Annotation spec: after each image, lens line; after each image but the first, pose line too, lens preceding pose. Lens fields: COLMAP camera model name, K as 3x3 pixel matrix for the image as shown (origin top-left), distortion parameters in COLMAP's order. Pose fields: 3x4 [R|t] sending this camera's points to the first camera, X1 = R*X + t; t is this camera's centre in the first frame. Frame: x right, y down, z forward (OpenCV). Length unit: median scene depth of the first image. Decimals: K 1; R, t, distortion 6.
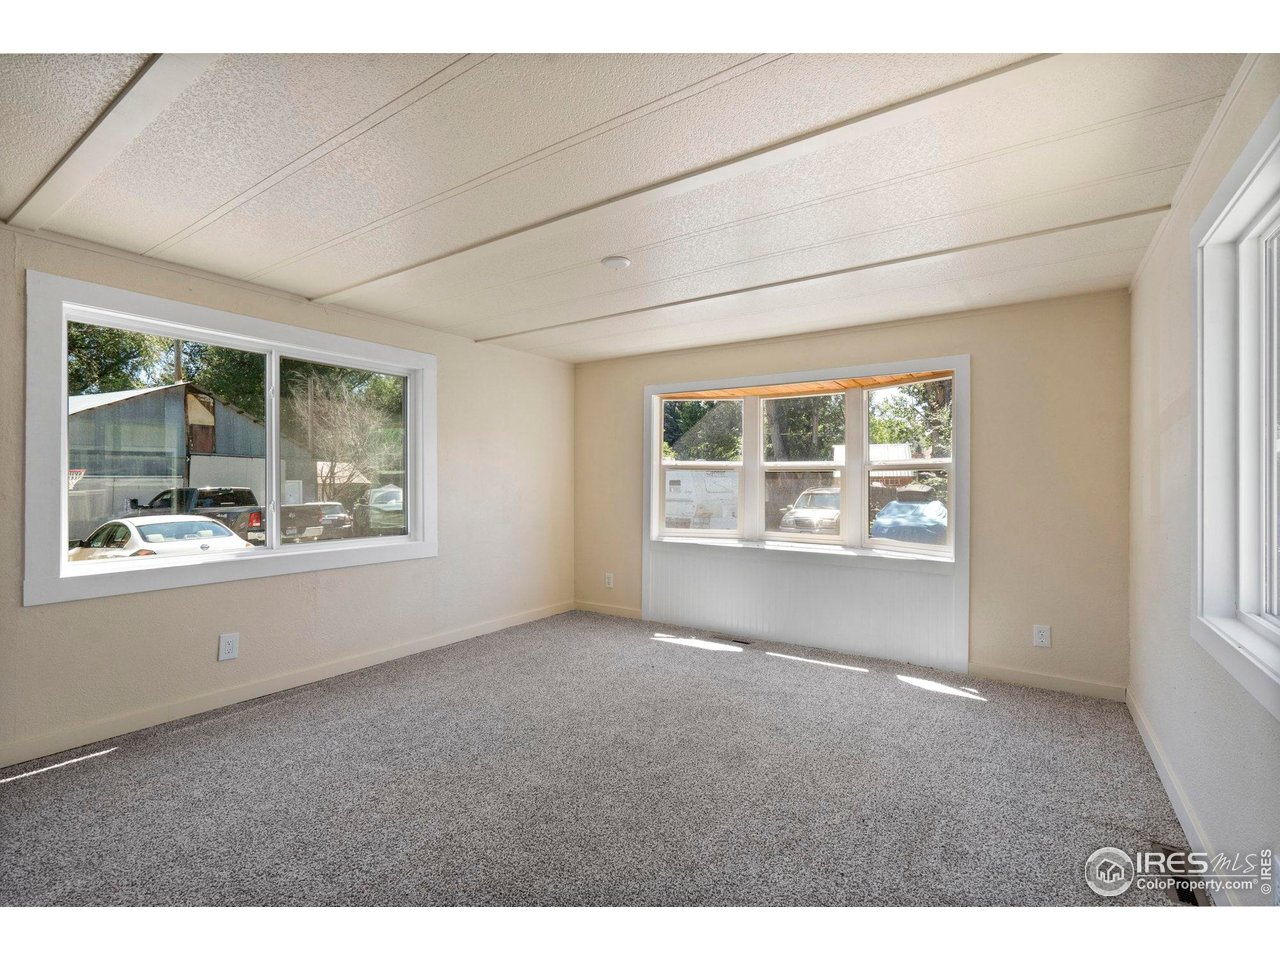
lens RADIAL K [[600.8, 0, 642.5], [0, 600.8, 478.8], [0, 0, 1]] dist [0.001735, 0.001339]
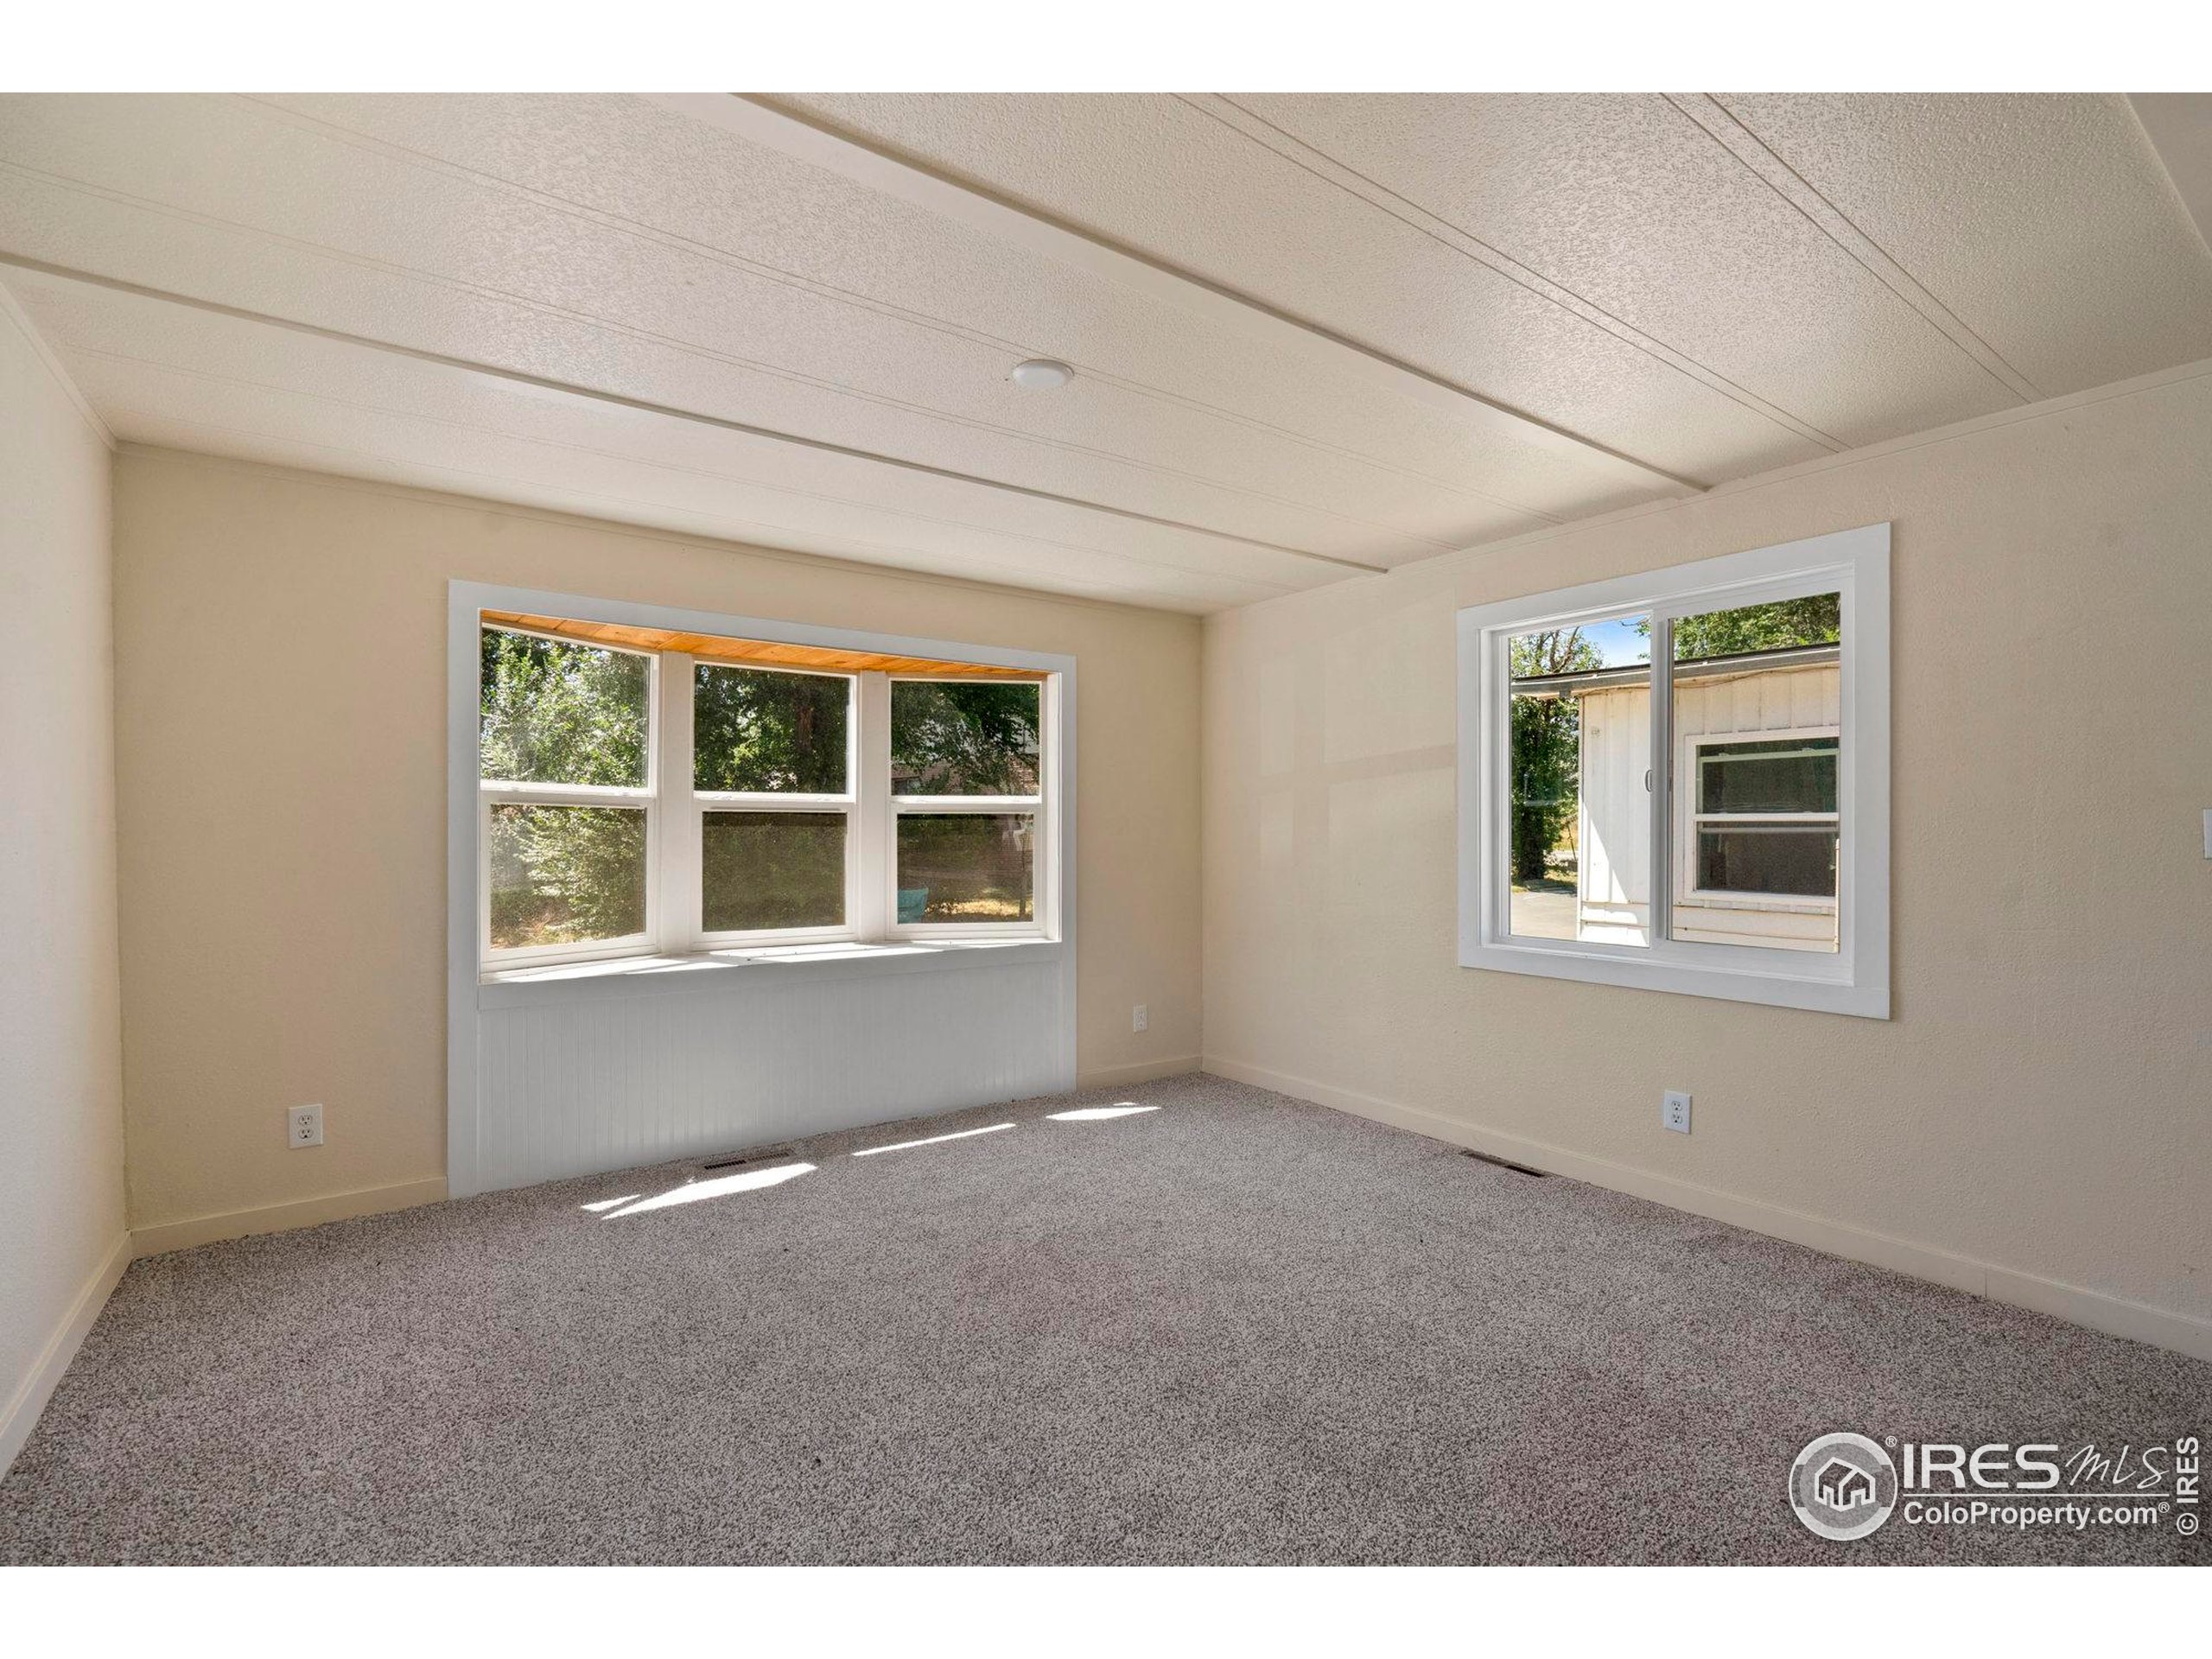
lens RADIAL K [[1038.3, 0, 1106.0], [0, 1038.3, 830.1], [0, 0, 1]] dist [0.001735, 0.001339]
pose [[0.334193, -0.003207, 0.942499, -0.600616], [-0.002341, 0.999988, 0.004233, -0.000990], [-0.942502, -0.003620, 0.334182, 0.501439]]
